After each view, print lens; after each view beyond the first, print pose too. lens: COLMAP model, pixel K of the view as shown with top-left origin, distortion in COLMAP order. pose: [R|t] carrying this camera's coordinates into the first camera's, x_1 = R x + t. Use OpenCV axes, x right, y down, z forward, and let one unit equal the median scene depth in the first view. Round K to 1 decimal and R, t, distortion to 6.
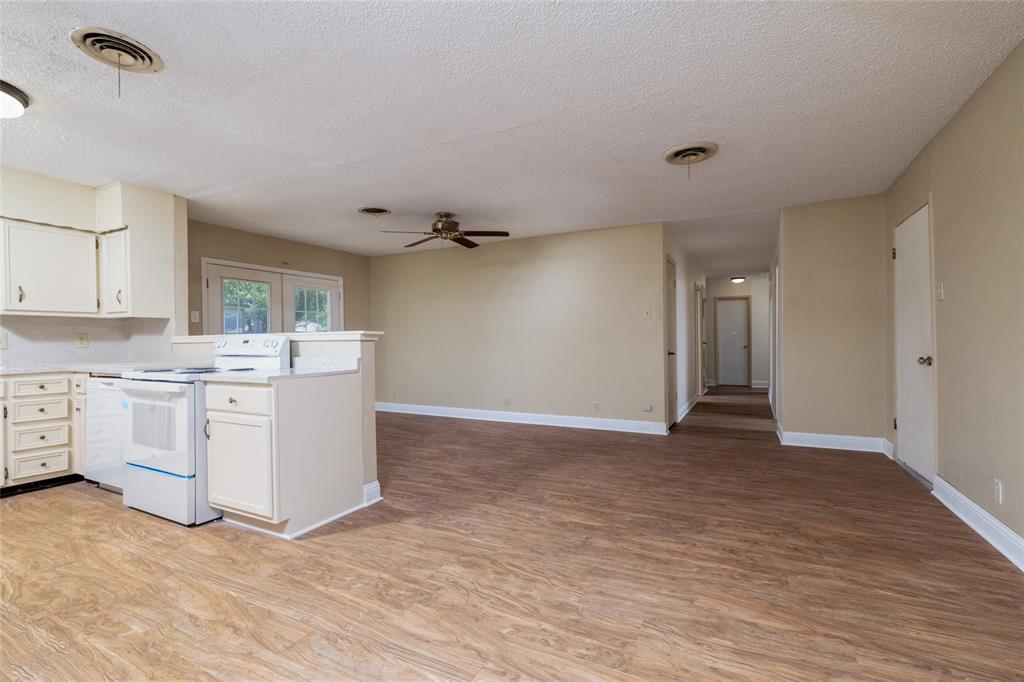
lens RADIAL K [[446.7, 0, 541.9], [0, 446.7, 343.0], [0, 0, 1]] dist [0.001921, 0.000370]
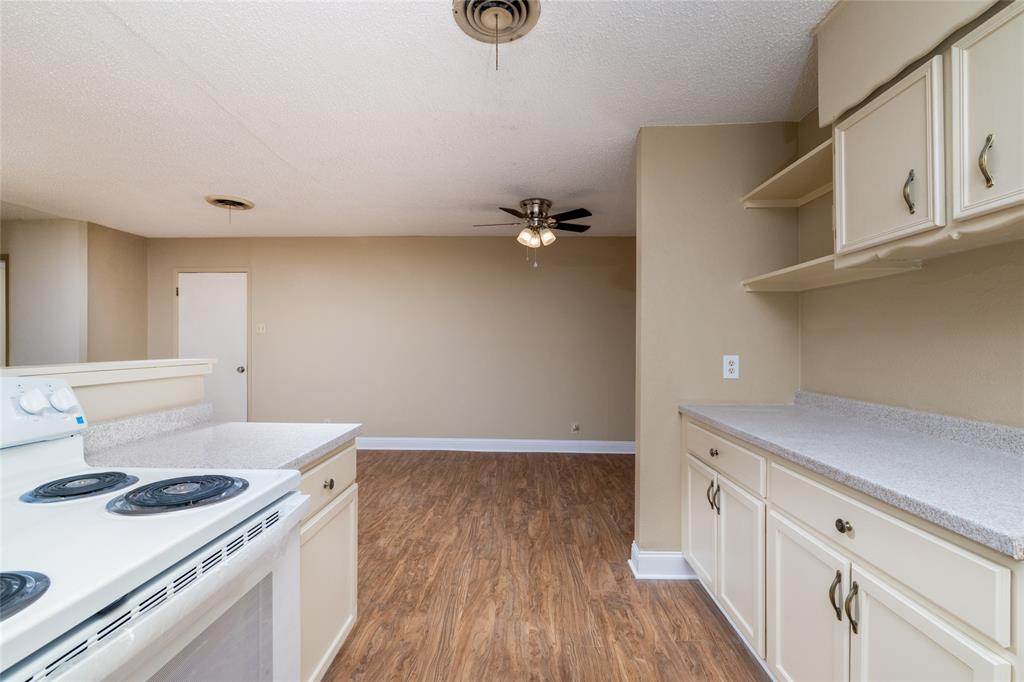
lens RADIAL K [[451.2, 0, 498.0], [0, 451.2, 342.5], [0, 0, 1]] dist [0.000505, 0.000041]
pose [[-0.384094, 0.012685, 0.923207, -1.336836], [0.006468, 0.999918, -0.011048, -0.043469], [-0.923271, 0.001728, -0.384144, 1.041614]]
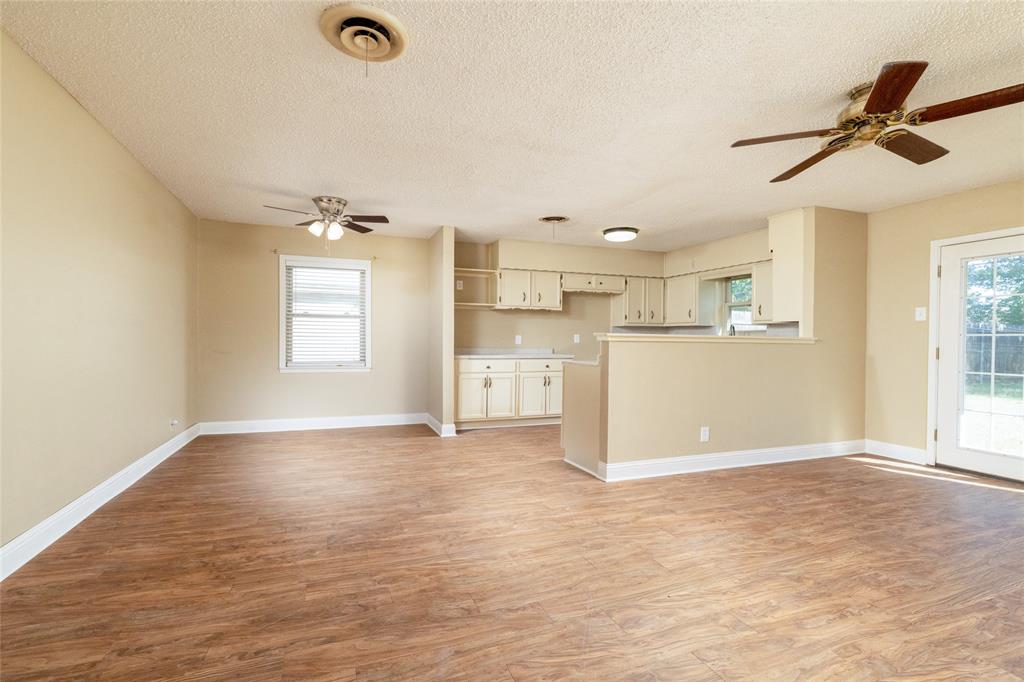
lens RADIAL K [[459.6, 0, 473.8], [0, 459.6, 343.0], [0, 0, 1]] dist [0.000551, 0.000217]
pose [[-0.730789, 0.005472, -0.682582, 0.837972], [-0.008673, 0.999813, 0.017300, -0.020495], [0.682549, 0.018563, -0.730604, 2.008722]]
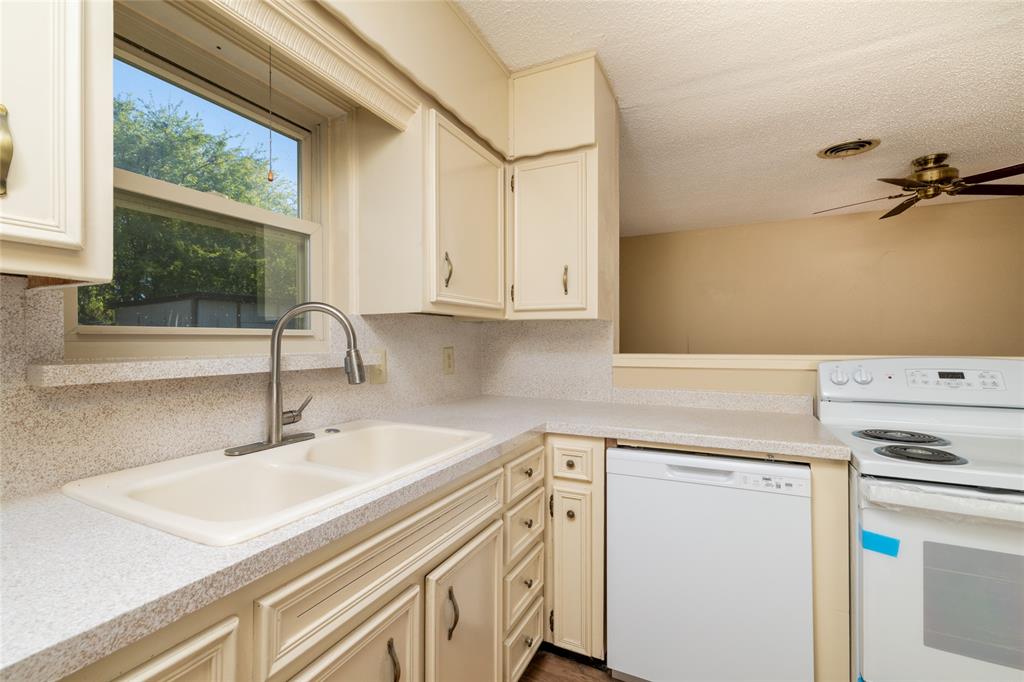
lens RADIAL K [[438.5, 0, 517.9], [0, 438.5, 341.0], [0, 0, 1]] dist [-0.001470, -0.000094]
pose [[0.999890, 0.008381, 0.012203, -1.482275], [-0.008357, 0.999963, -0.002013, -0.044551], [-0.012220, 0.001910, 0.999924, 0.726798]]
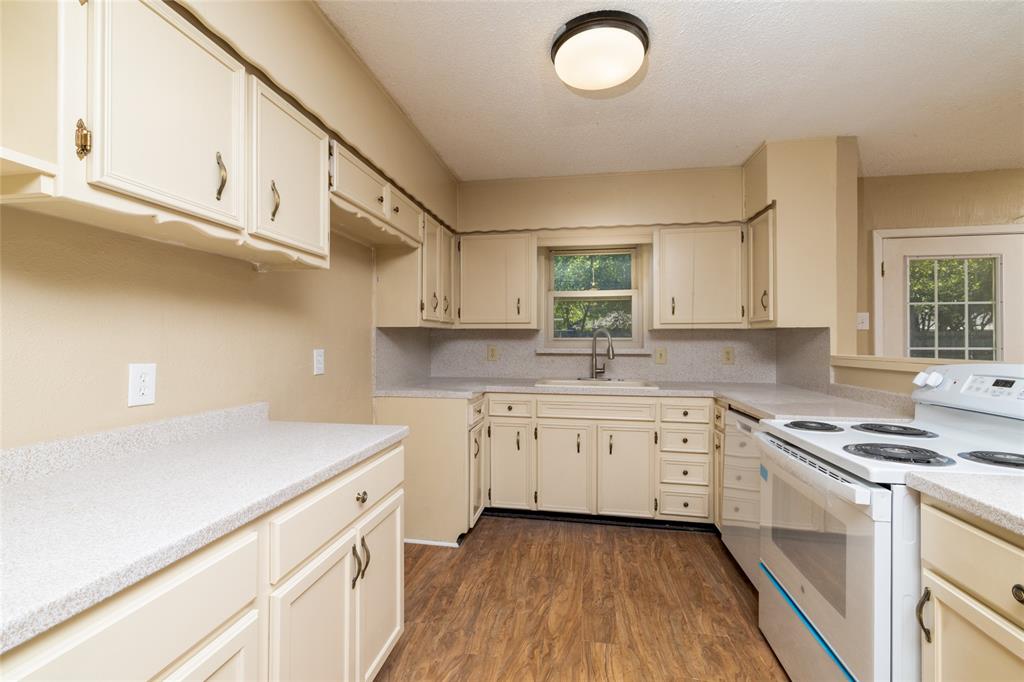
lens RADIAL K [[458.6, 0, 491.4], [0, 458.6, 339.9], [0, 0, 1]] dist [0.000313, 0.000067]
pose [[0.251958, 0.005585, -0.967722, -0.479861], [-0.009489, 0.999950, 0.003300, -0.053609], [0.967692, 0.008351, 0.251998, 0.553338]]
